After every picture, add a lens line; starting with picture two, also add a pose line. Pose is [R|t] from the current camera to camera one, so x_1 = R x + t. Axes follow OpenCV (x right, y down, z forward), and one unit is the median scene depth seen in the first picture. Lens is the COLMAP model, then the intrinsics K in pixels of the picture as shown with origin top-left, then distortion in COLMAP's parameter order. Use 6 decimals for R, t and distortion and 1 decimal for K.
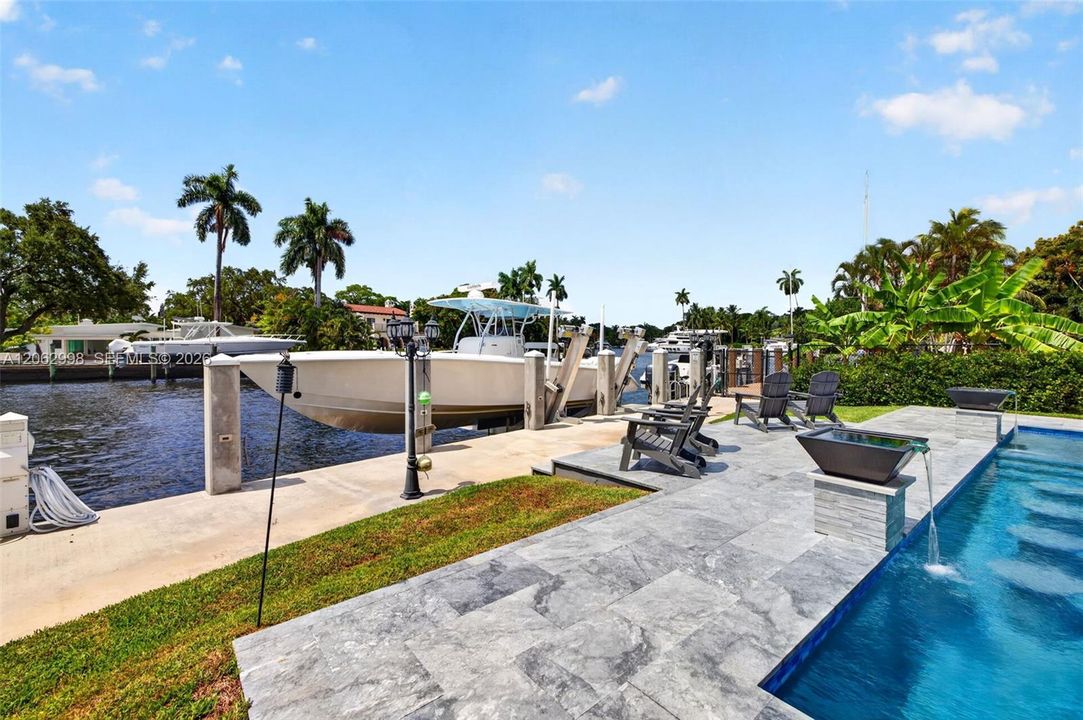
lens RADIAL K [[448.5, 0, 536.6], [0, 448.5, 355.4], [0, 0, 1]] dist [0.005195, -0.000131]
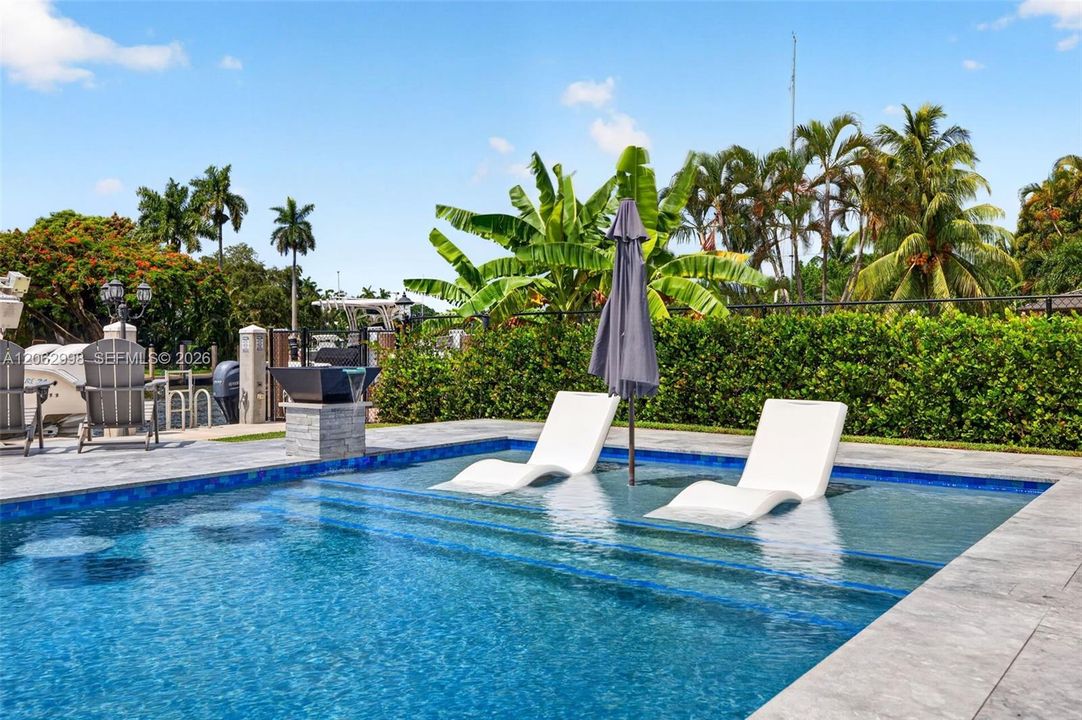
lens RADIAL K [[912.1, 0, 521.4], [0, 912.1, 348.5], [0, 0, 1]] dist [0.016916, -0.010067]
pose [[0.970944, -0.001129, 0.239303, 0.156292], [0.006890, 0.999706, -0.023238, 0.013699], [-0.239207, 0.024211, 0.970667, -0.024388]]
